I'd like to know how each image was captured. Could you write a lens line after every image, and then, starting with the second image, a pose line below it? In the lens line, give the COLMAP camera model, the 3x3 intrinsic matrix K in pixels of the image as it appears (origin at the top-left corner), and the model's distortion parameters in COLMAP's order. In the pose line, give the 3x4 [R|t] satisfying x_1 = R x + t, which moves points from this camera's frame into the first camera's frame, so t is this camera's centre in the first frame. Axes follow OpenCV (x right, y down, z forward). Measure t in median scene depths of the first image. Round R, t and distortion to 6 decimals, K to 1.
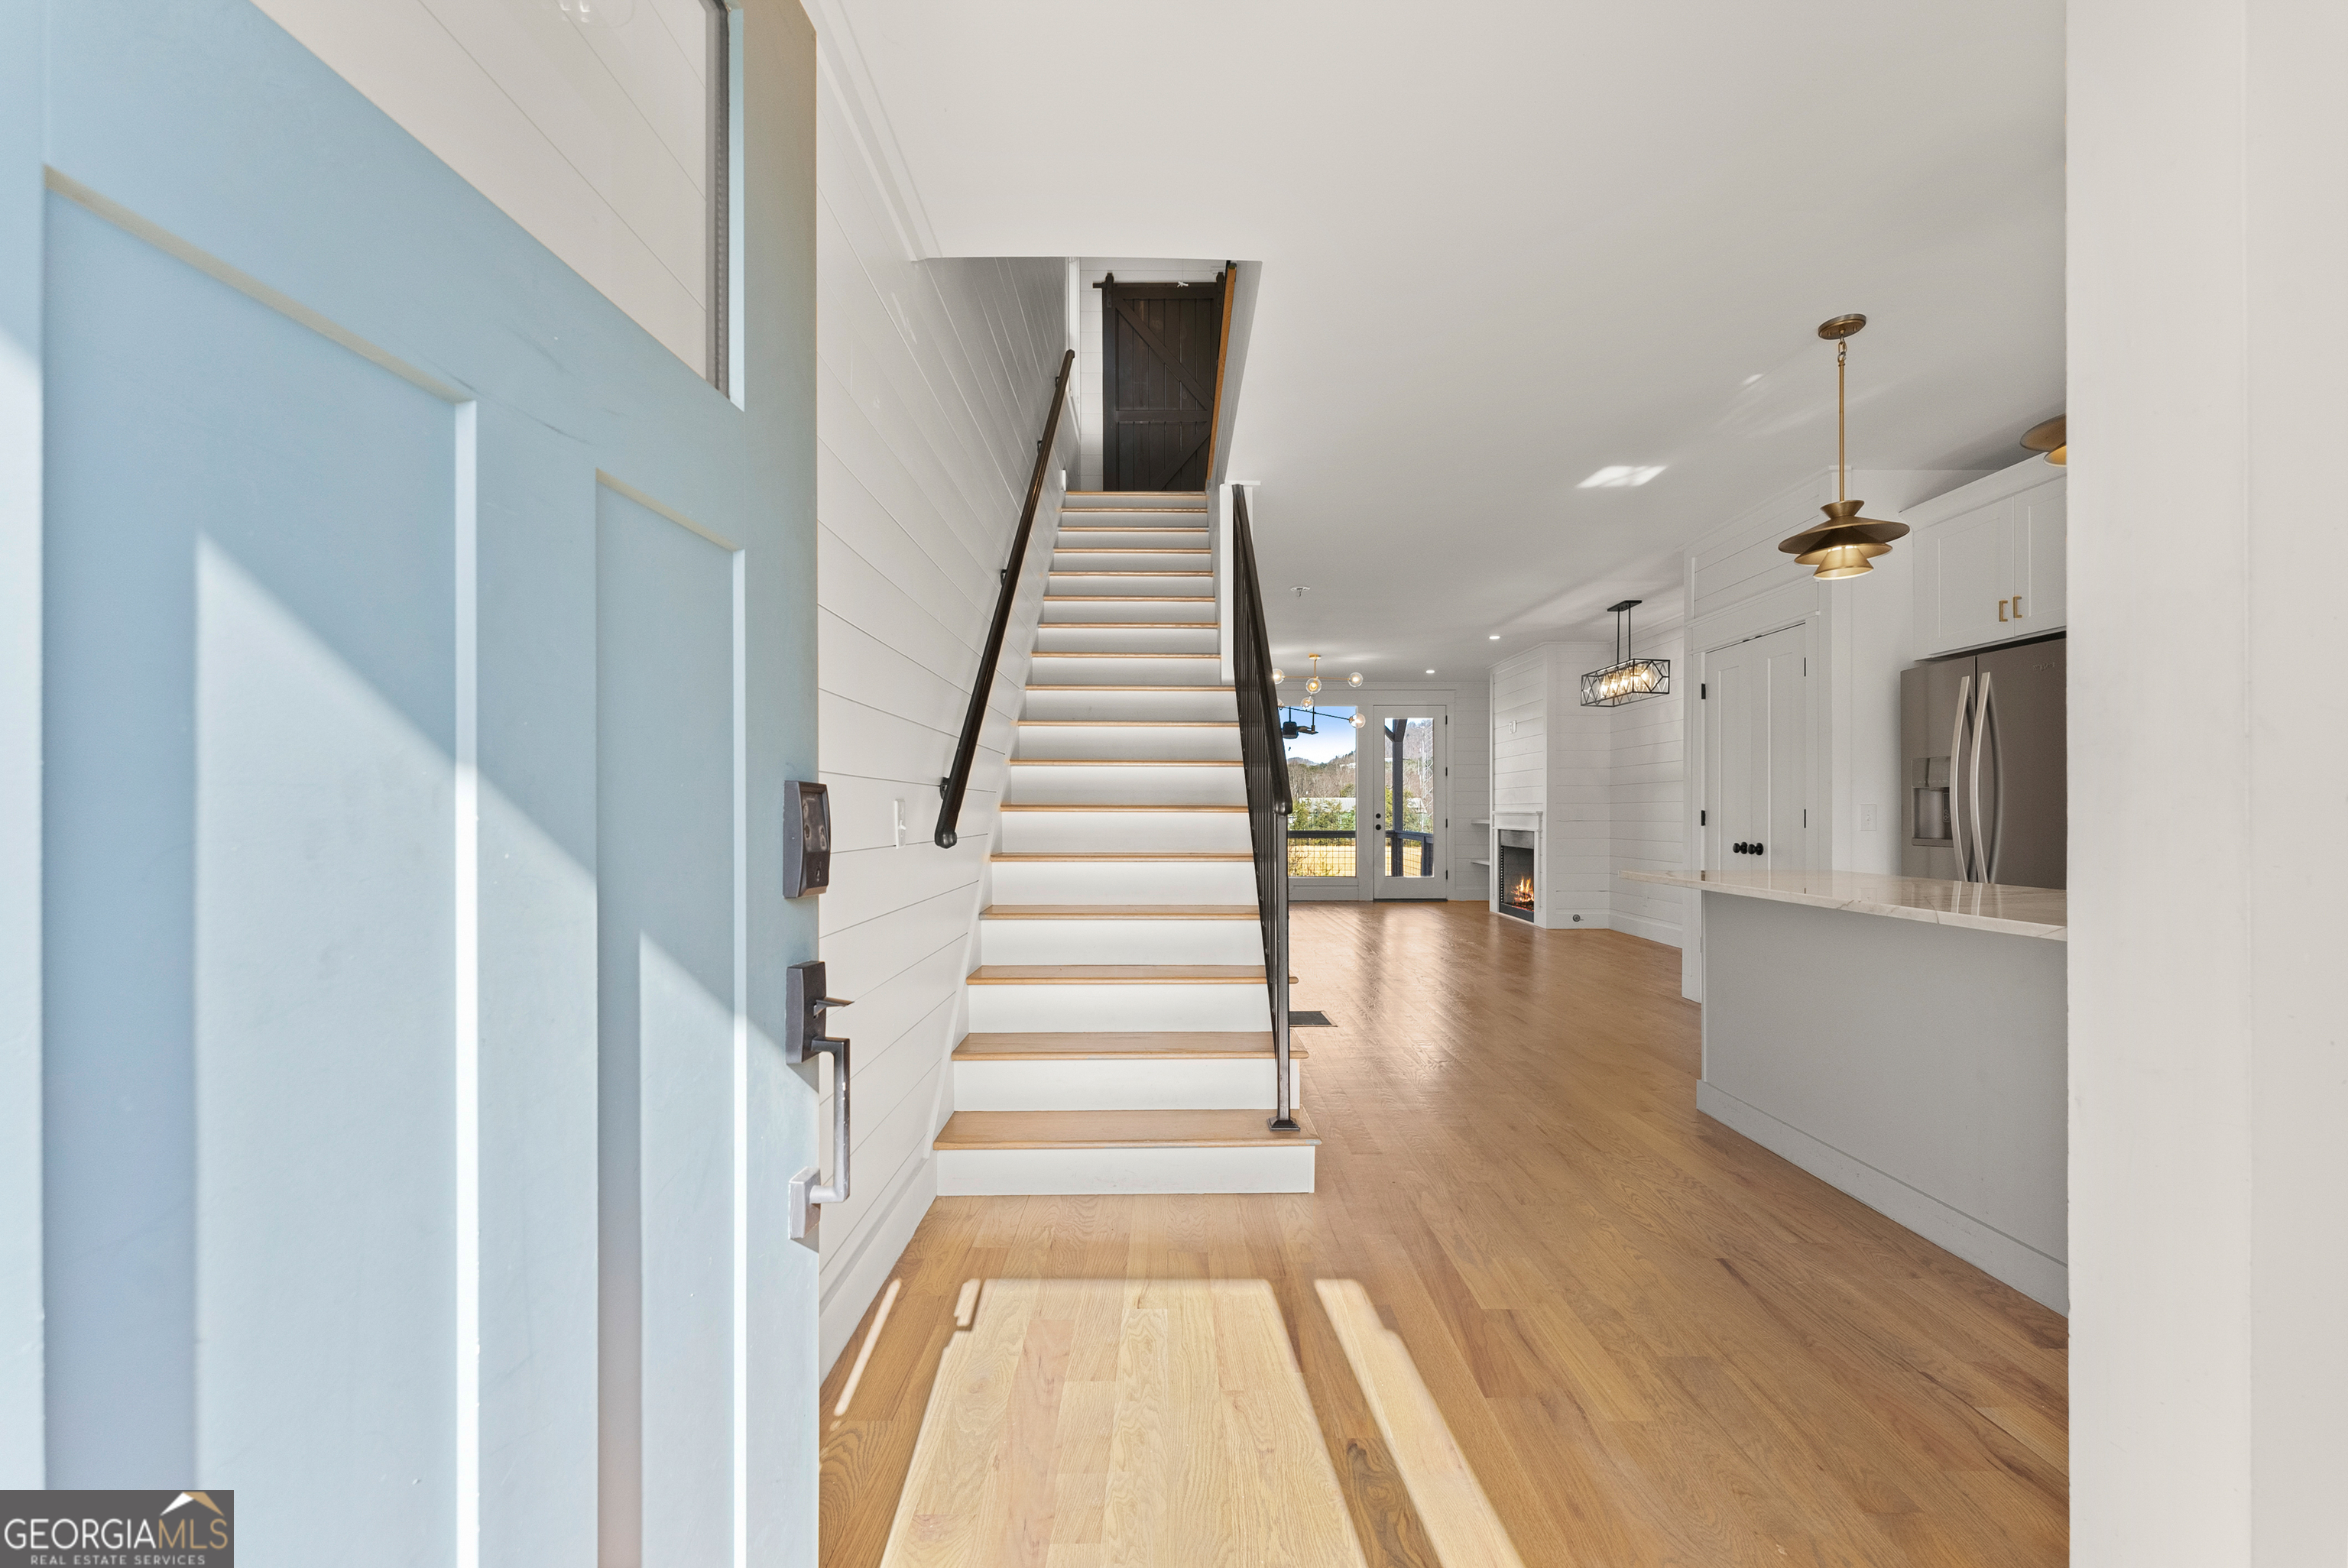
lens RADIAL K [[945.6, 0, 1171.6], [0, 945.6, 797.8], [0, 0, 1]] dist [-0.003091, 0.001042]
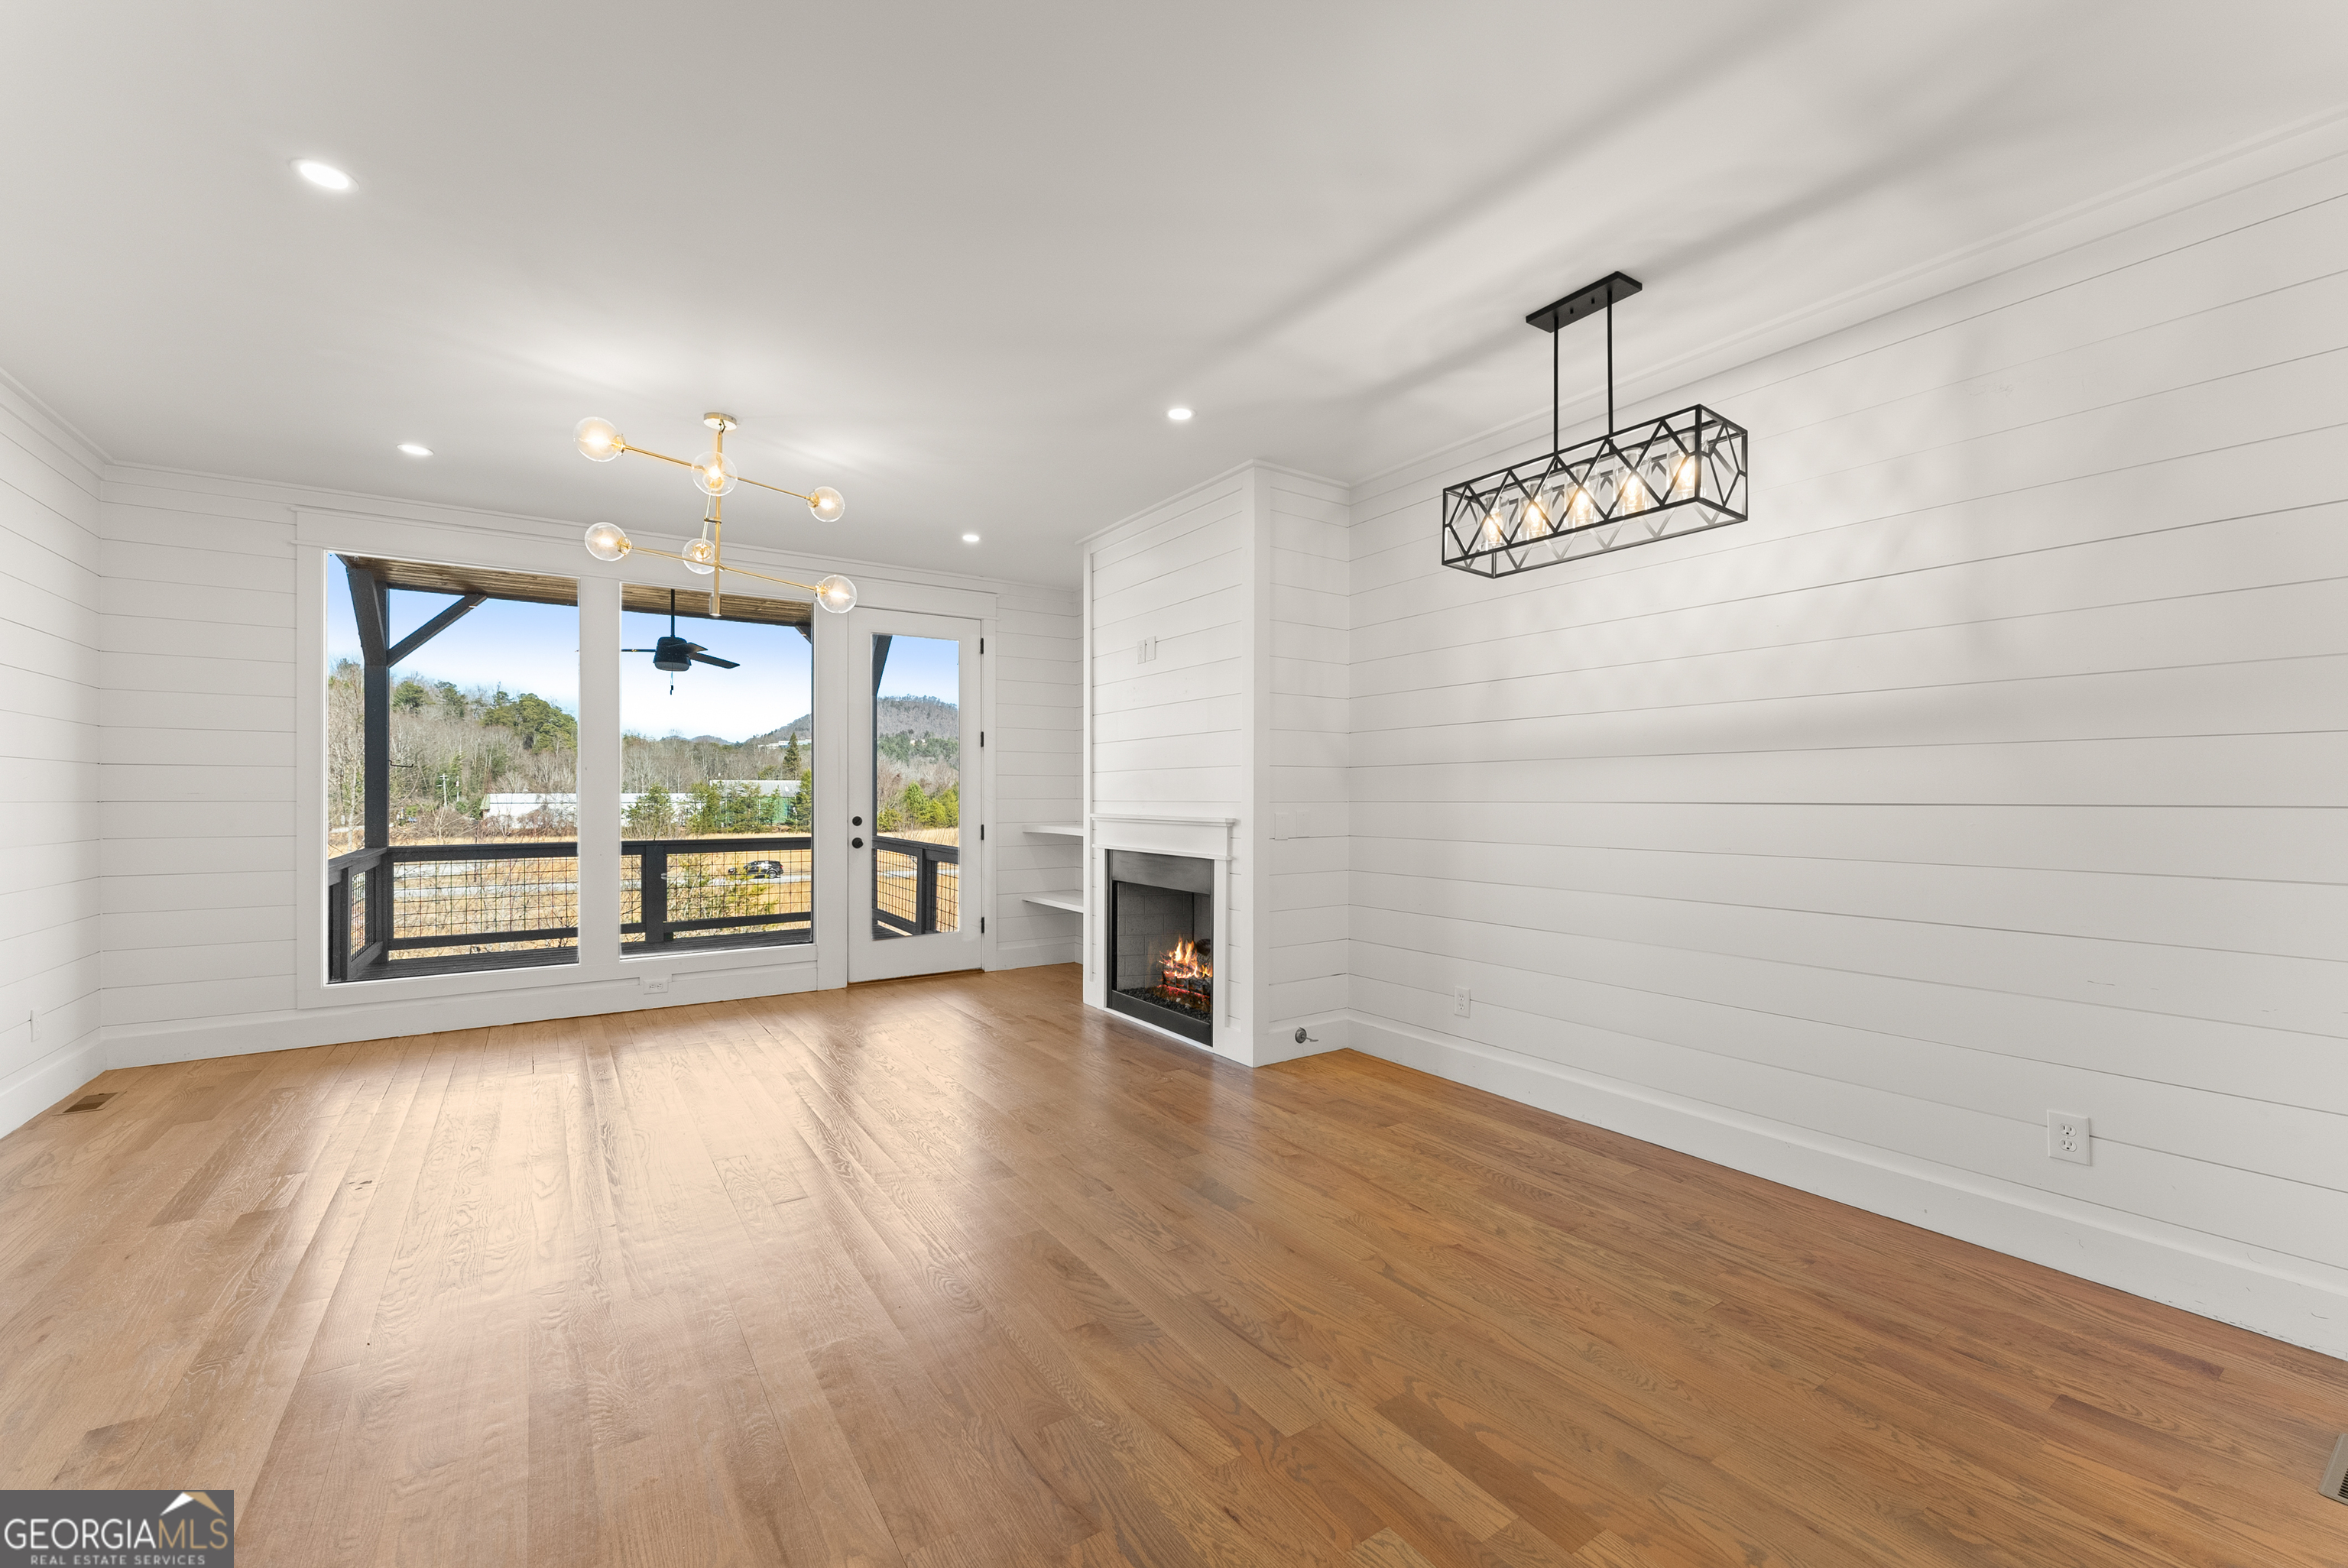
lens RADIAL K [[945.6, 0, 1160.7], [0, 945.6, 790.7], [0, 0, 1]] dist [-0.003091, 0.001042]
pose [[0.837131, -0.000073, 0.547003, 0.087270], [-0.005503, 0.999948, 0.008554, -0.002949], [-0.546975, -0.010171, 0.837087, 0.553605]]
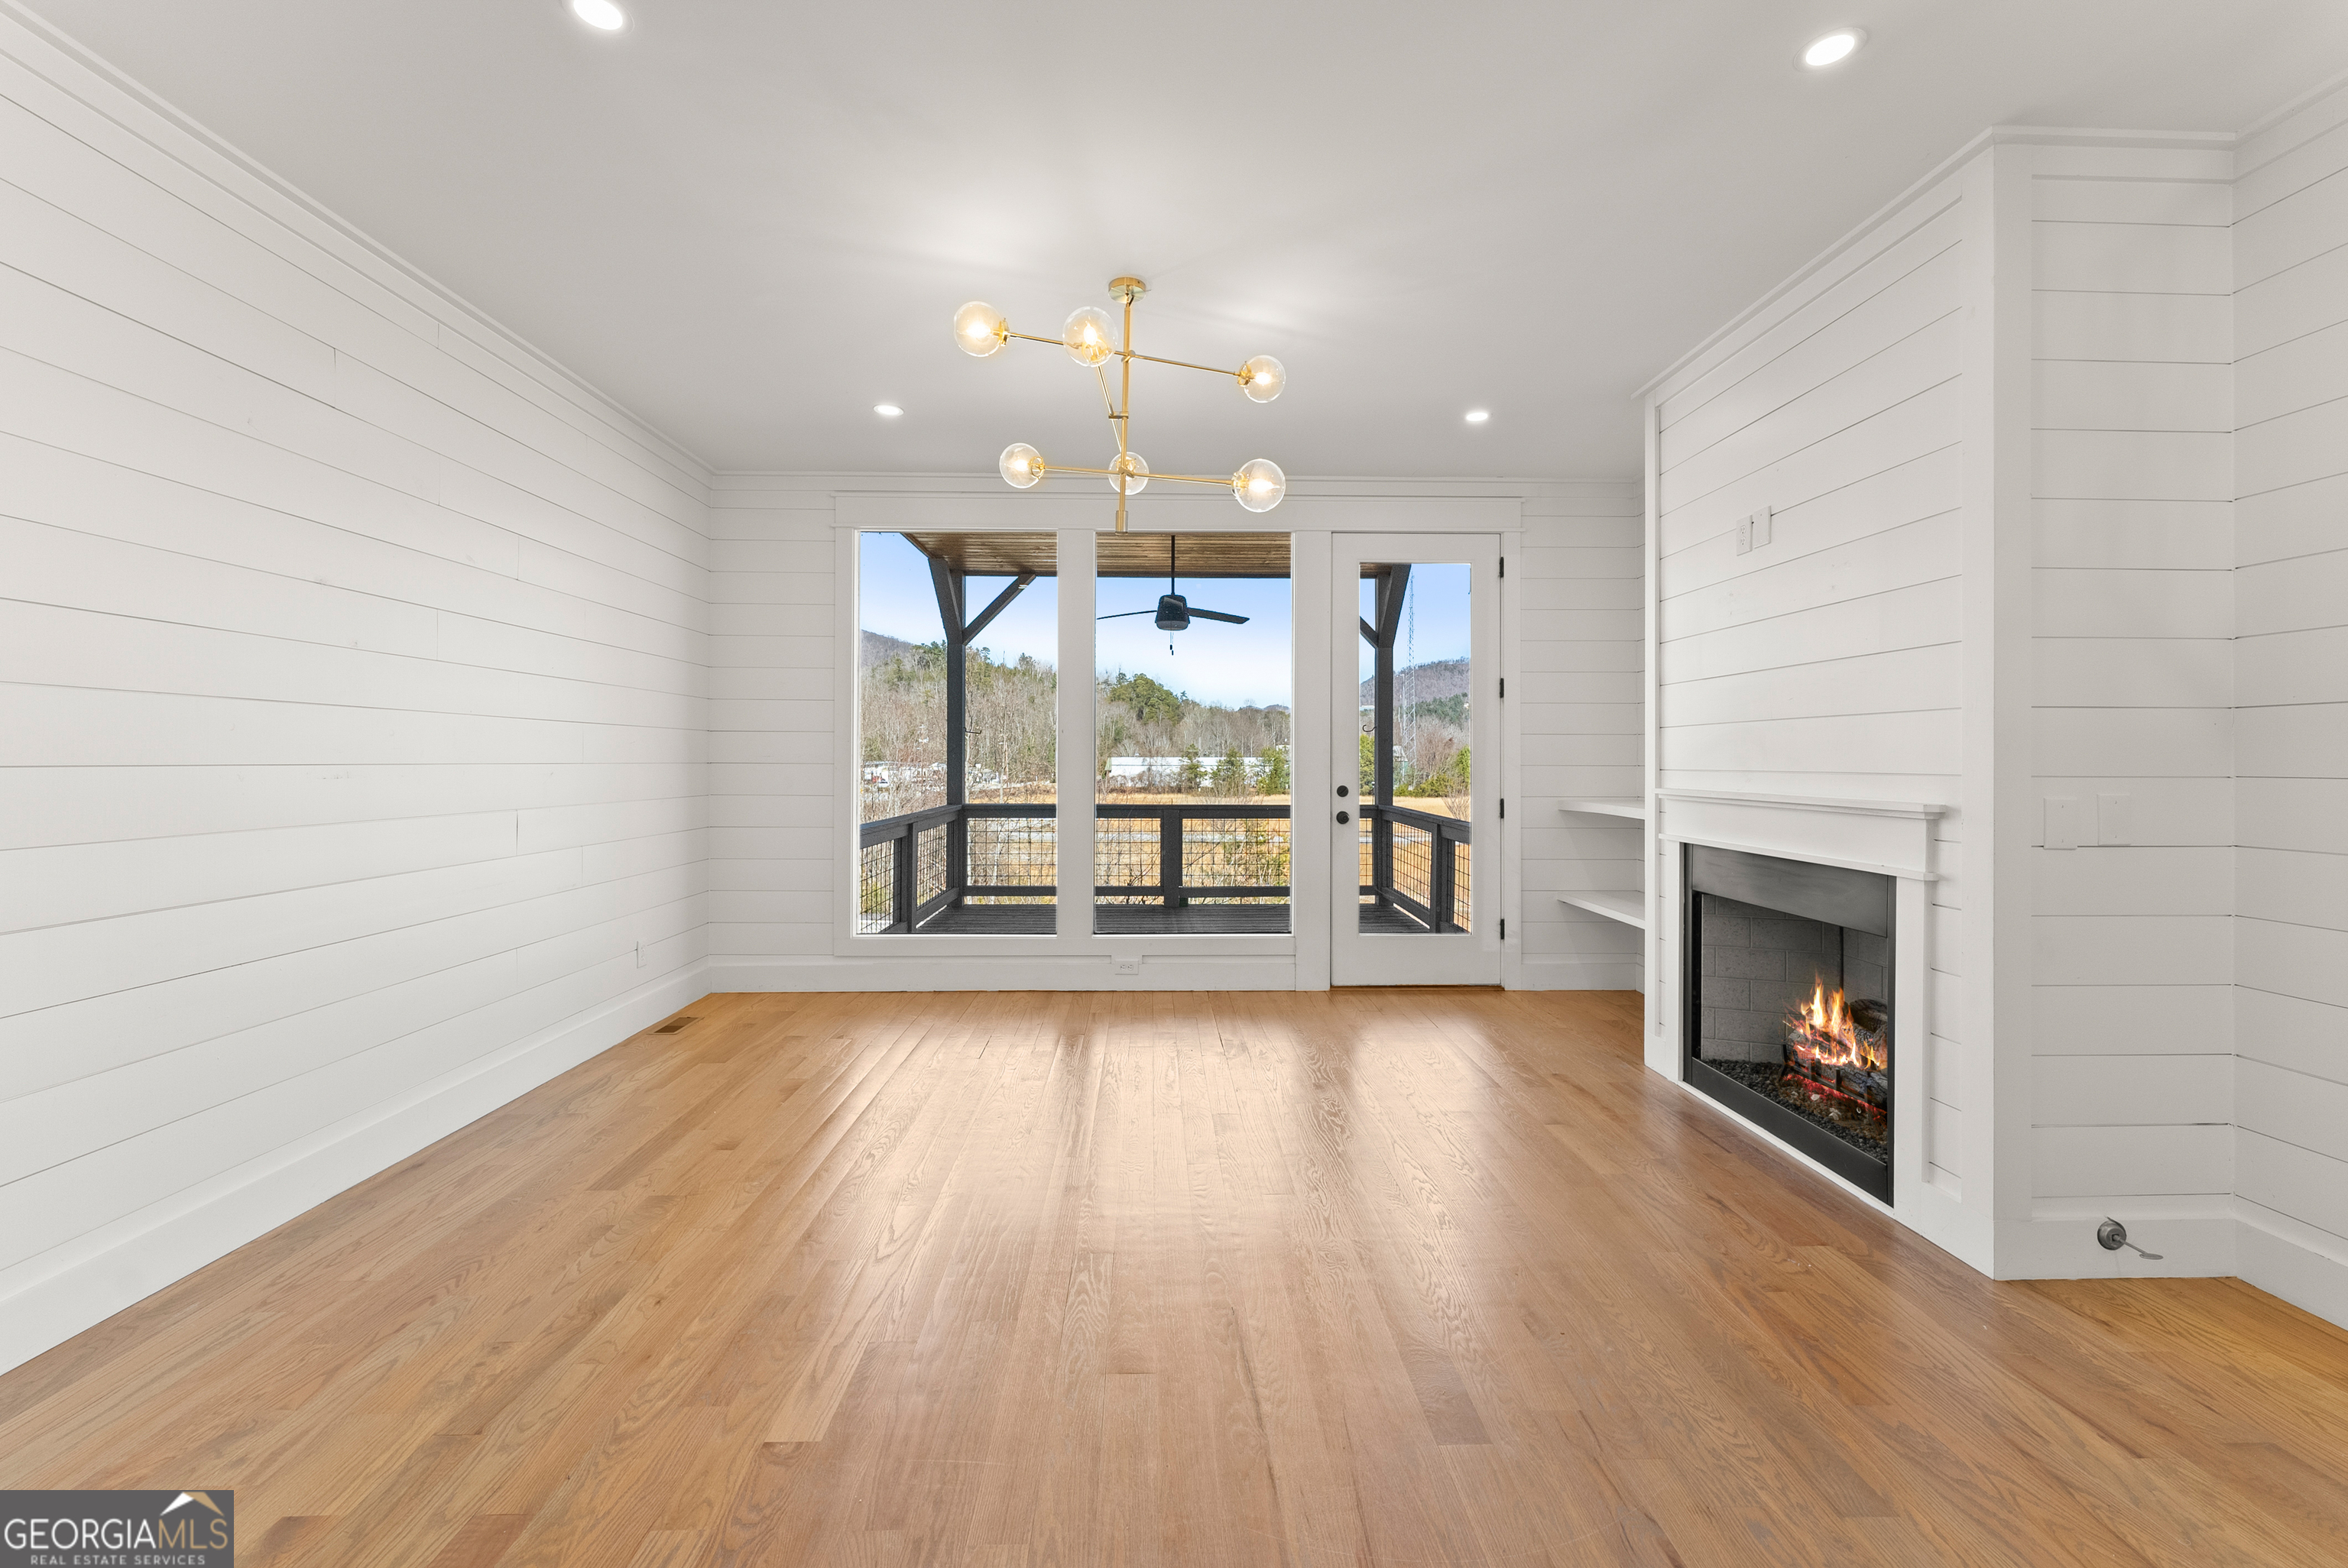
lens RADIAL K [[945.6, 0, 1167.9], [0, 945.6, 752.9], [0, 0, 1]] dist [-0.003091, 0.001042]
pose [[0.999881, 0.001106, 0.015389, 0.153457], [-0.001229, 0.999968, 0.007964, -0.001578], [-0.015380, -0.007982, 0.999850, 0.662906]]
